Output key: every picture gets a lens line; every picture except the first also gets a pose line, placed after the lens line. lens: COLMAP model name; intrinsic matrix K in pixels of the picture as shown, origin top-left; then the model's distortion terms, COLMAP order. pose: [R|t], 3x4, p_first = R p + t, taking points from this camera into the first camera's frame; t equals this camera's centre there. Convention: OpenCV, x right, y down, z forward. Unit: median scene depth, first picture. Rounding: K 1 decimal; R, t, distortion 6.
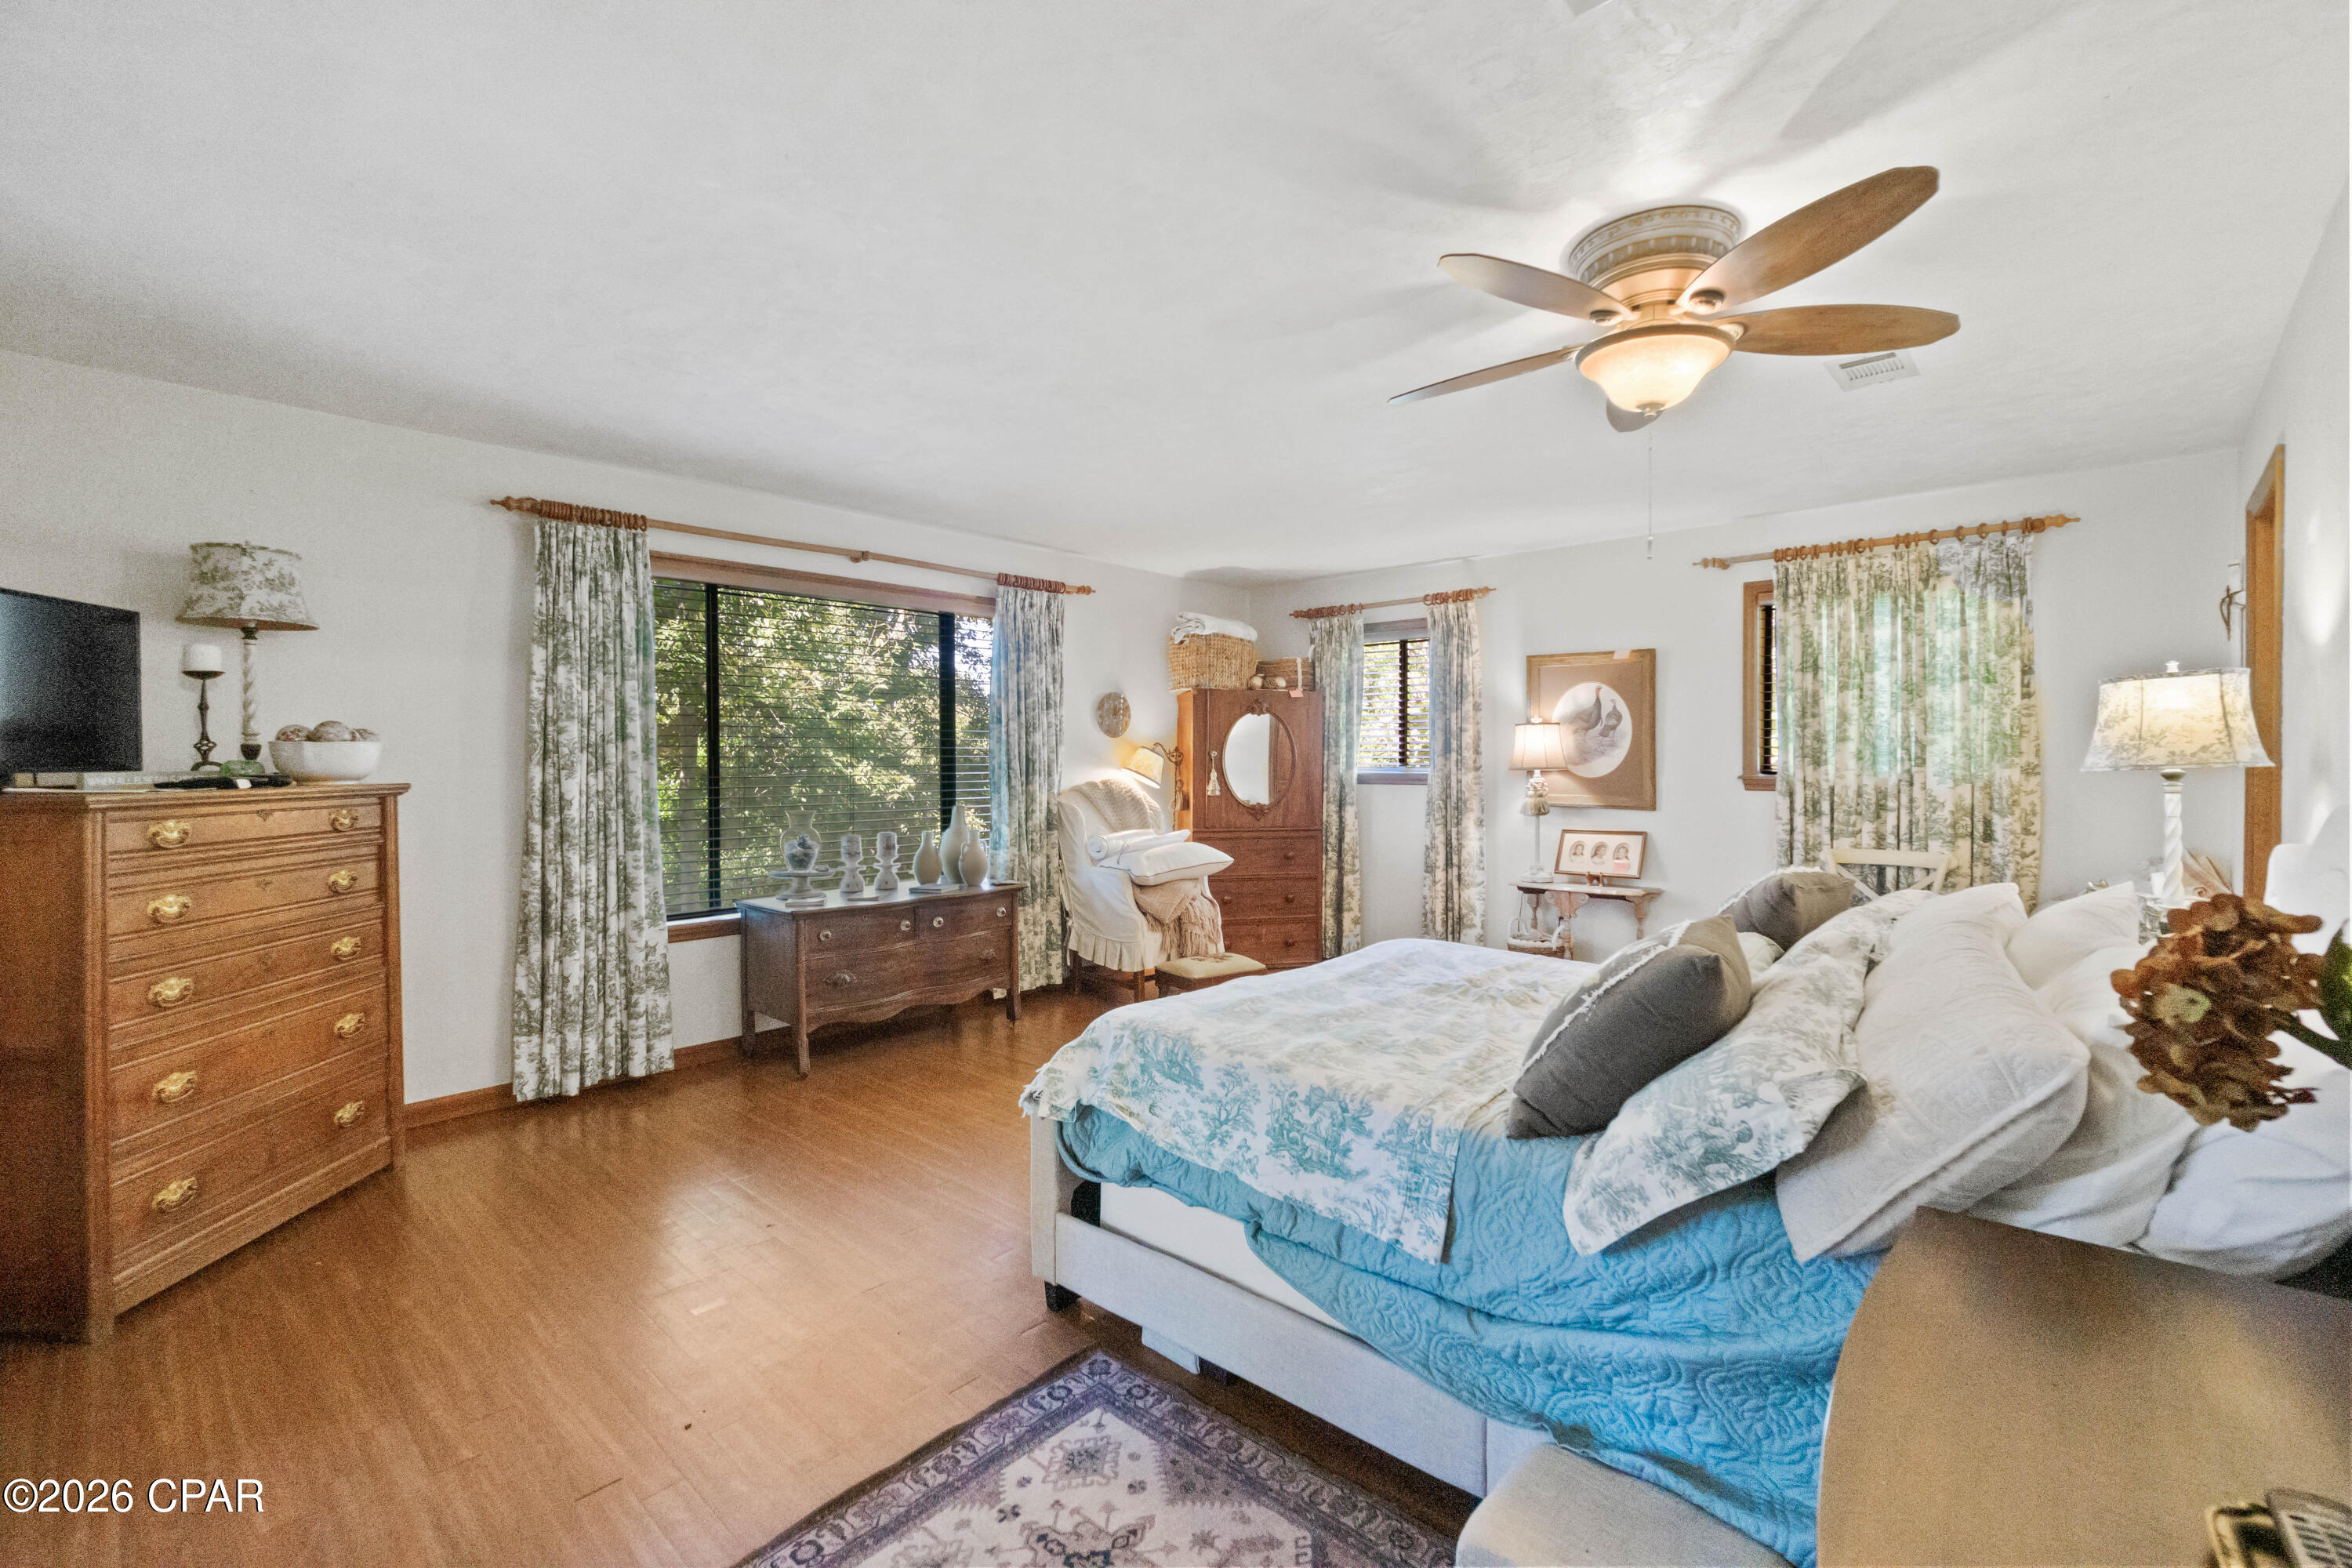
lens RADIAL K [[1016.6, 0, 1174.7], [0, 1016.6, 772.9], [0, 0, 1]] dist [-0.007275, 0.002816]
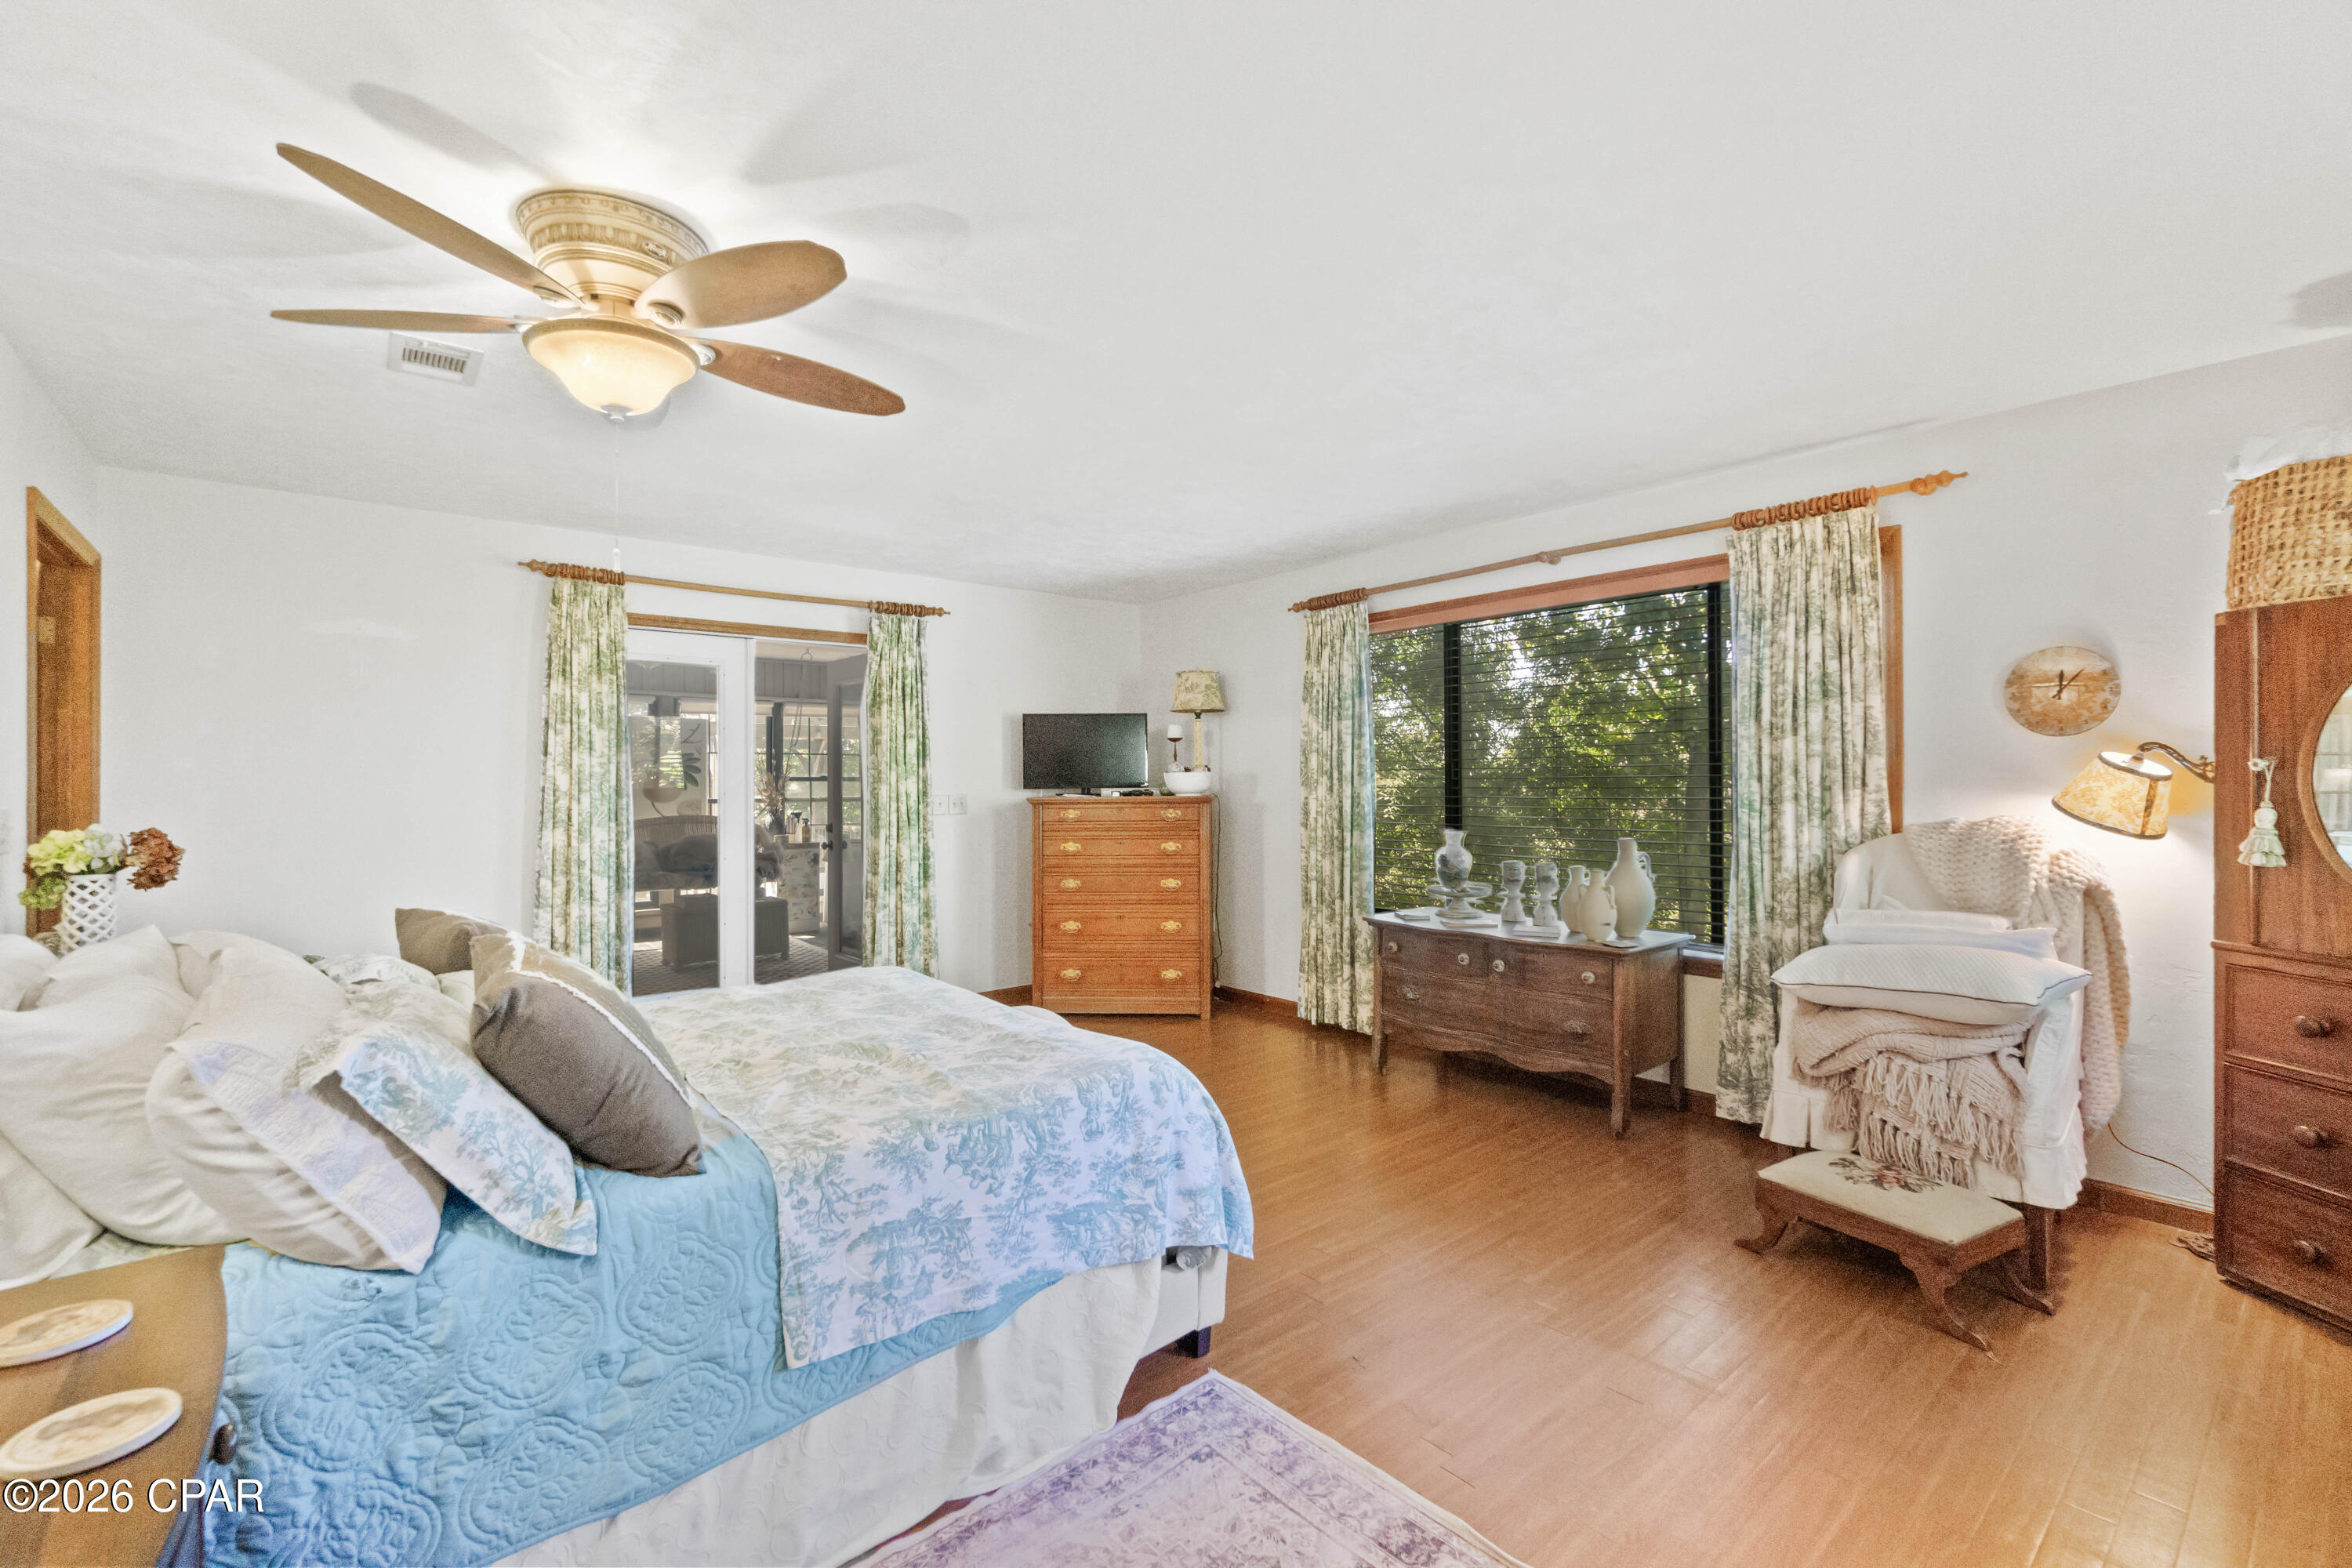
lens RADIAL K [[1016.6, 0, 1175.7], [0, 1016.6, 782.1], [0, 0, 1]] dist [-0.007275, 0.002816]
pose [[-0.137415, -0.001324, -0.990513, 0.802727], [-0.010888, 0.999941, 0.000174, -0.011422], [0.990454, 0.010809, -0.137421, 1.003497]]
